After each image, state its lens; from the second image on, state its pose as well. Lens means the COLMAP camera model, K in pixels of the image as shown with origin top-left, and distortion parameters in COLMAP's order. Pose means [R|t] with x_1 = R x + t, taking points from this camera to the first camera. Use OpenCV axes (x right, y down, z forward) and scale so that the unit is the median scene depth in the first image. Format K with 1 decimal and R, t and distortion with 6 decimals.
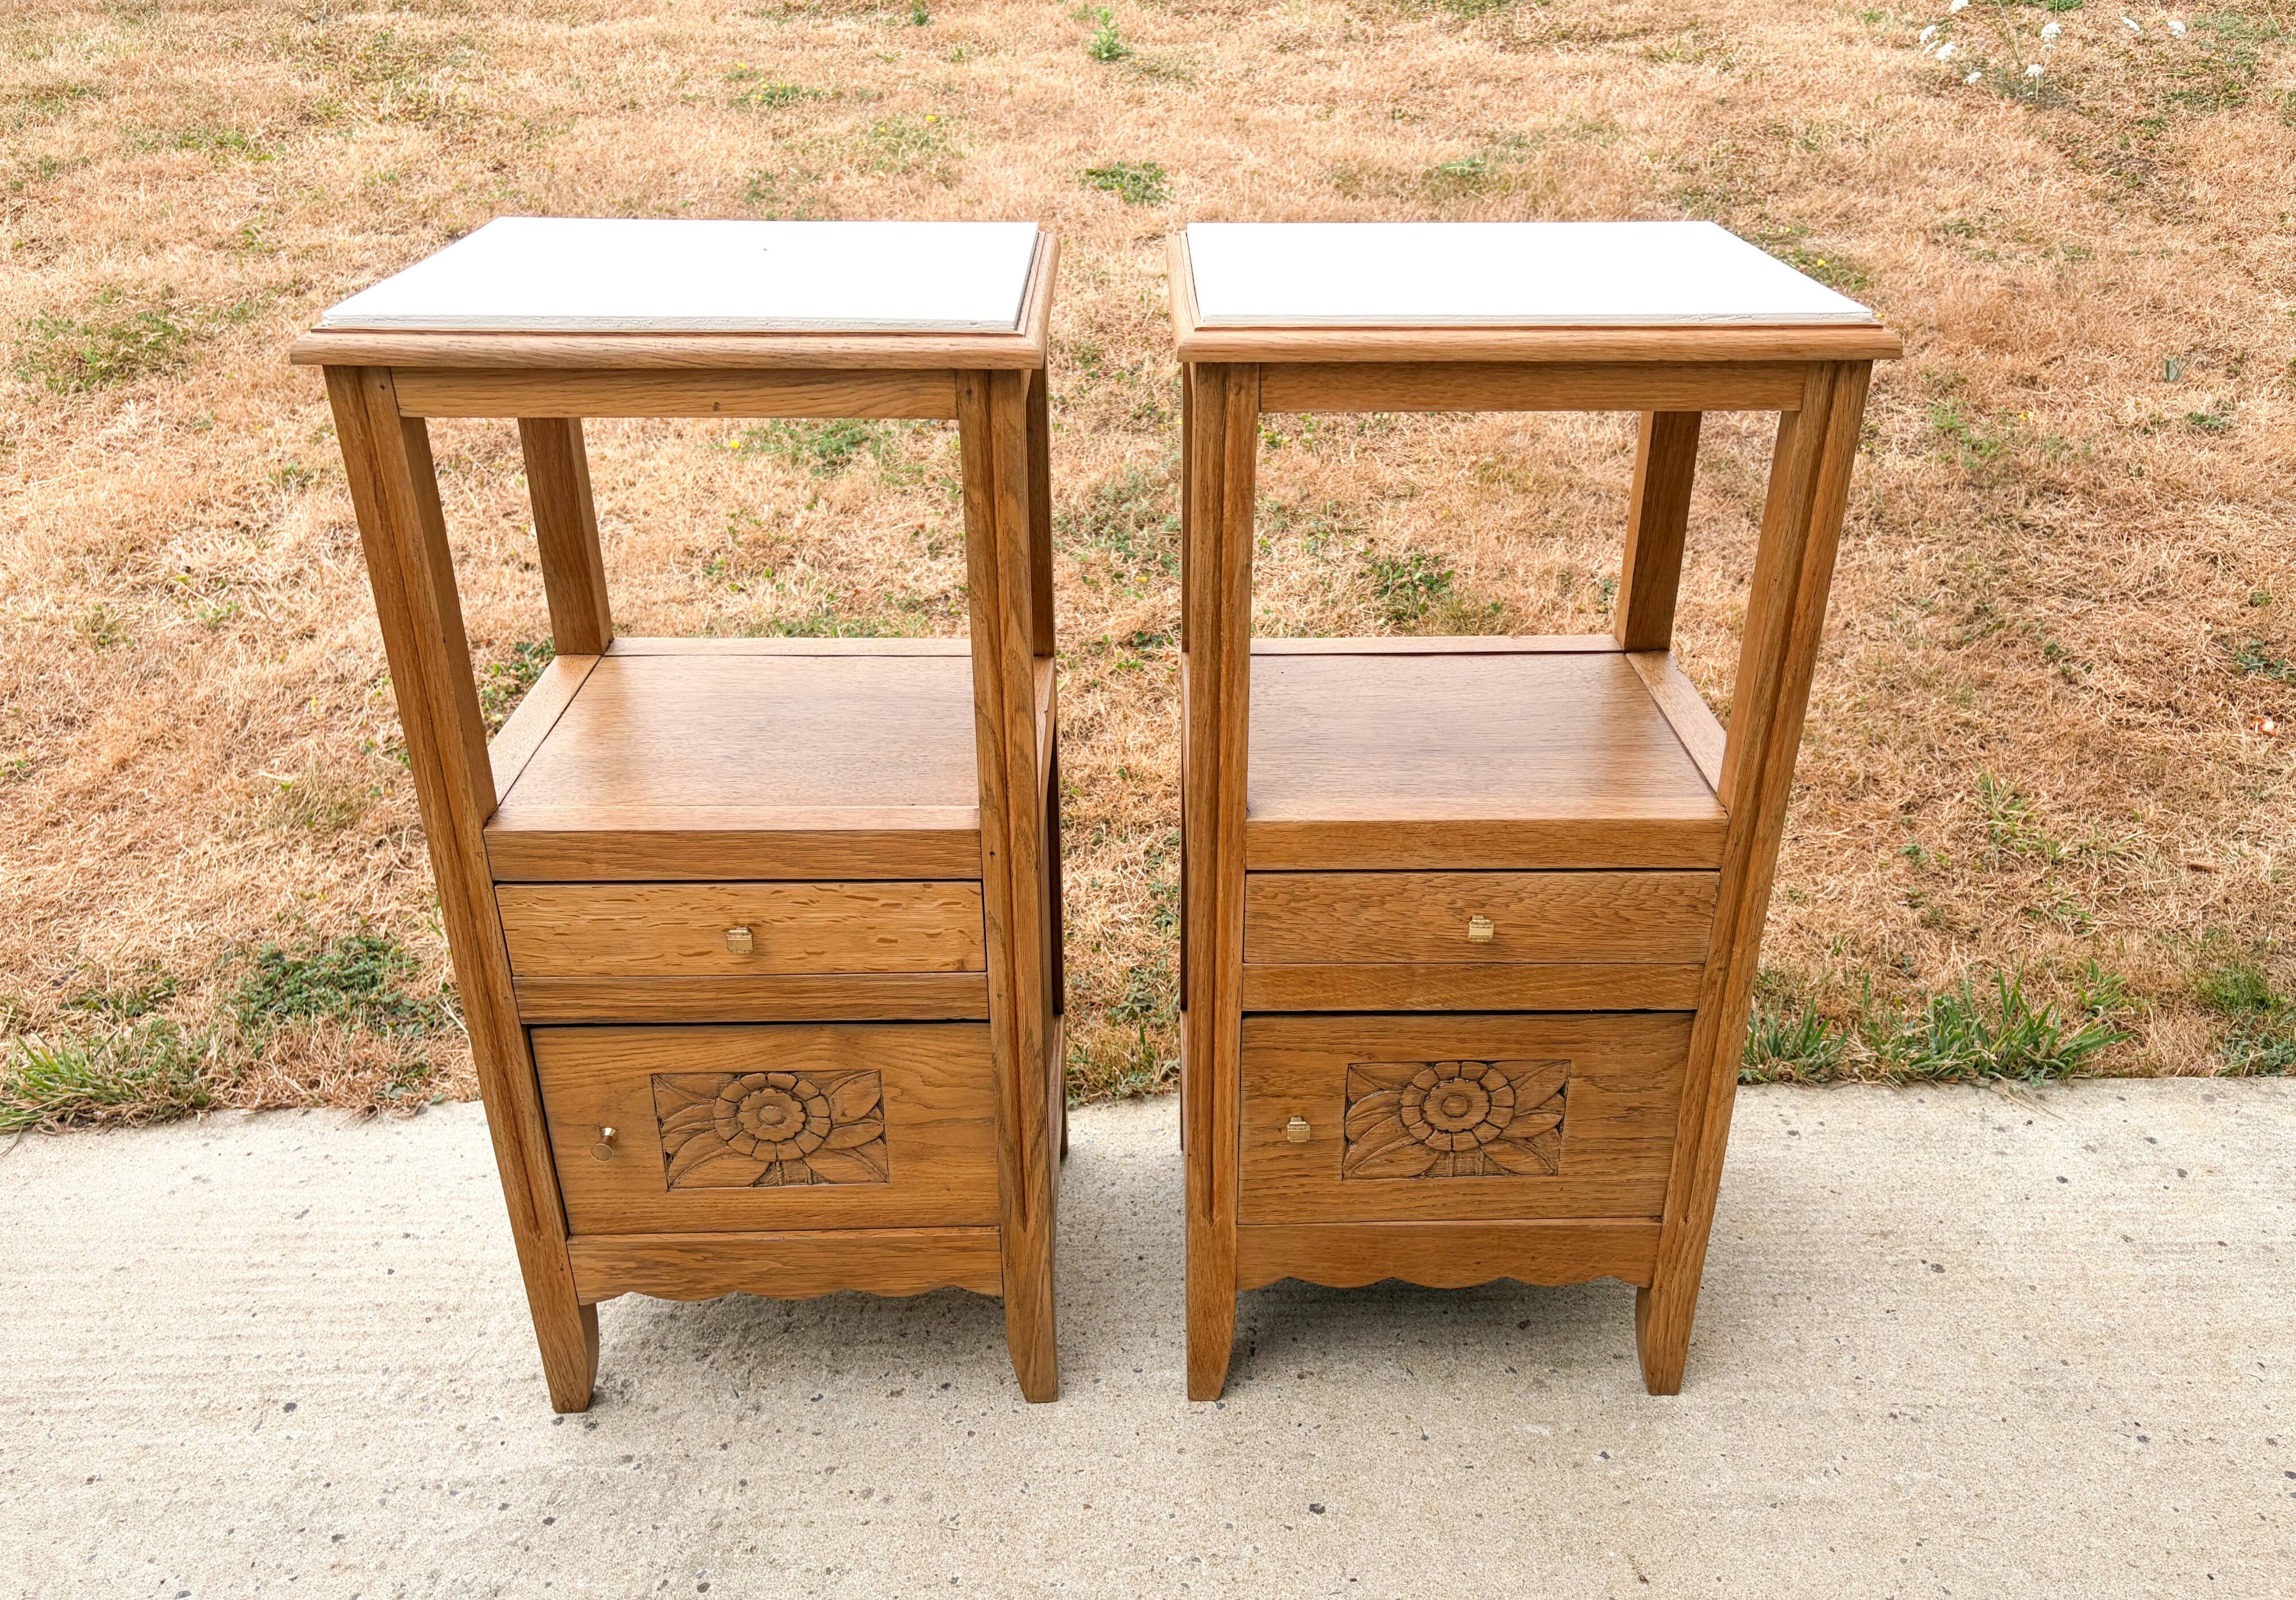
lens RADIAL K [[1761.4, 0, 1181.7], [0, 1761.4, 863.8], [0, 0, 1]] dist [0.052106, -0.065765]
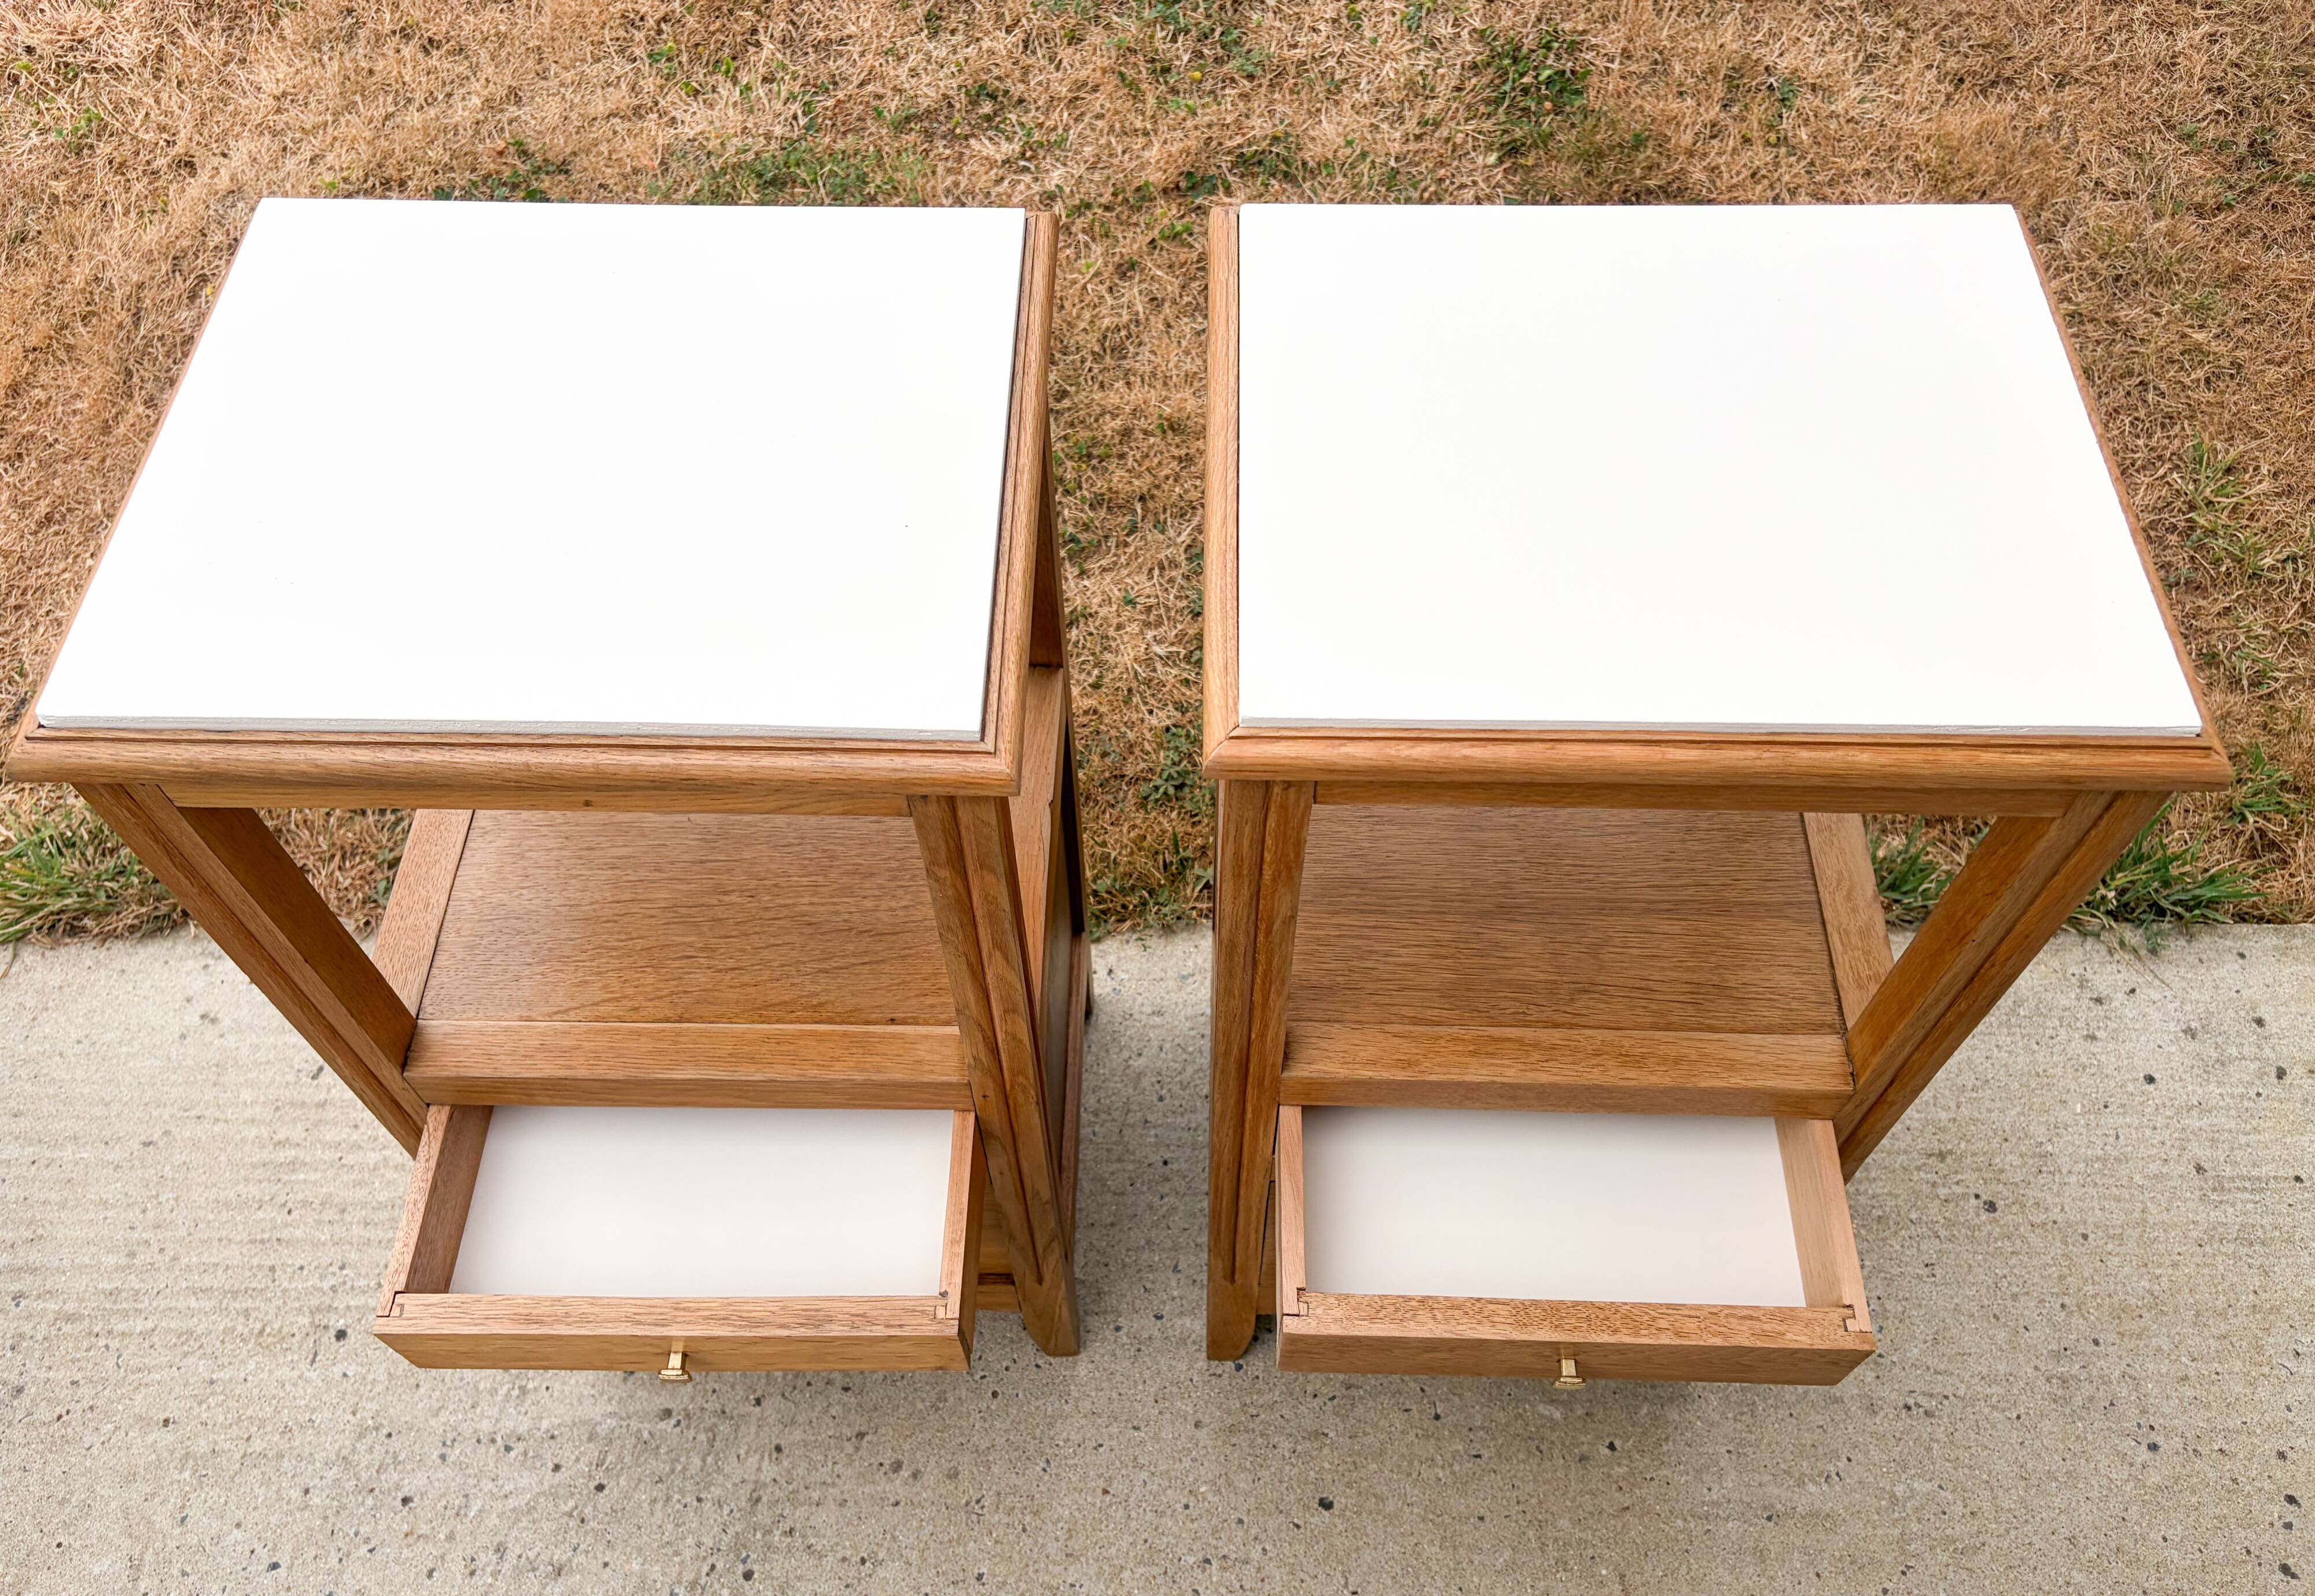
lens RADIAL K [[1751.4, 0, 1163.2], [0, 1751.4, 864.1], [0, 0, 1]] dist [0.032478, -0.030866]
pose [[0.998852, 0.031870, -0.035761, 0.005641], [-0.010701, 0.876151, 0.481918, -0.442618], [0.046690, -0.480982, 0.875486, 0.258988]]
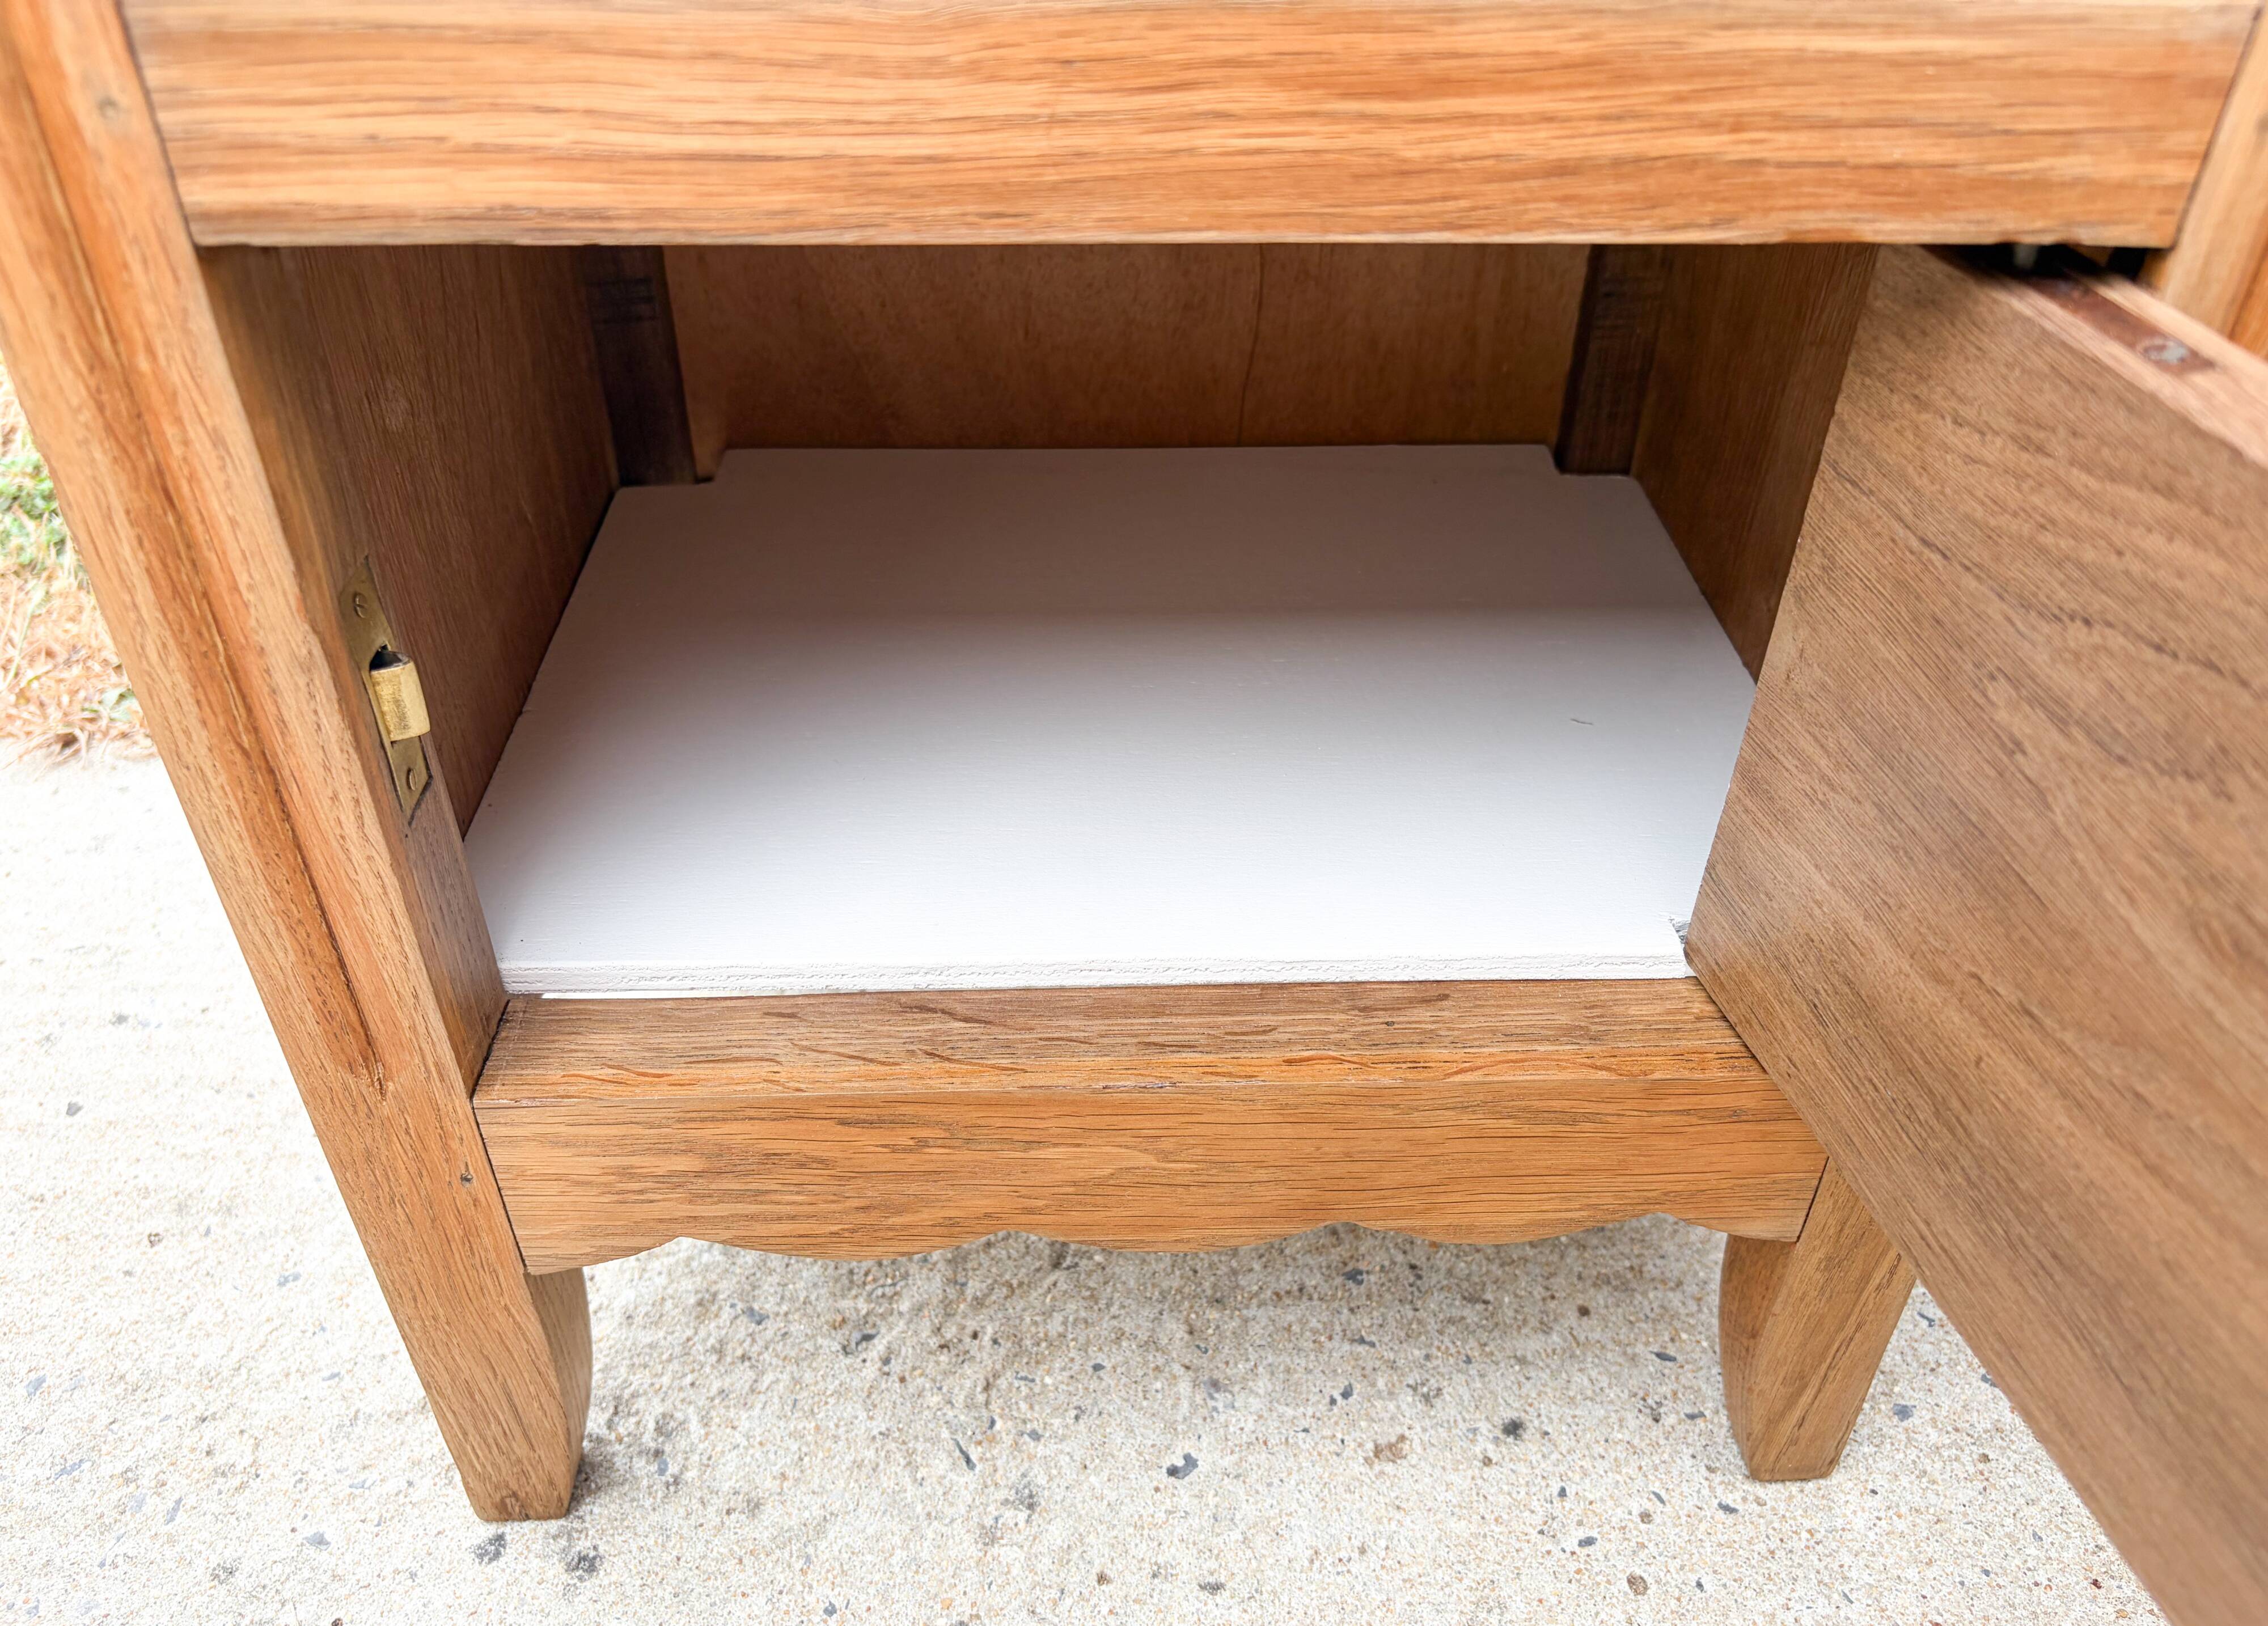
lens RADIAL K [[1741.2, 0, 1139.1], [0, 1741.2, 857.8], [0, 0, 1]] dist [0.029202, -0.043247]
pose [[0.999956, -0.003178, 0.008841, -0.223500], [0.001674, 0.986254, 0.165225, 0.116872], [-0.009244, -0.165203, 0.986216, 0.675350]]
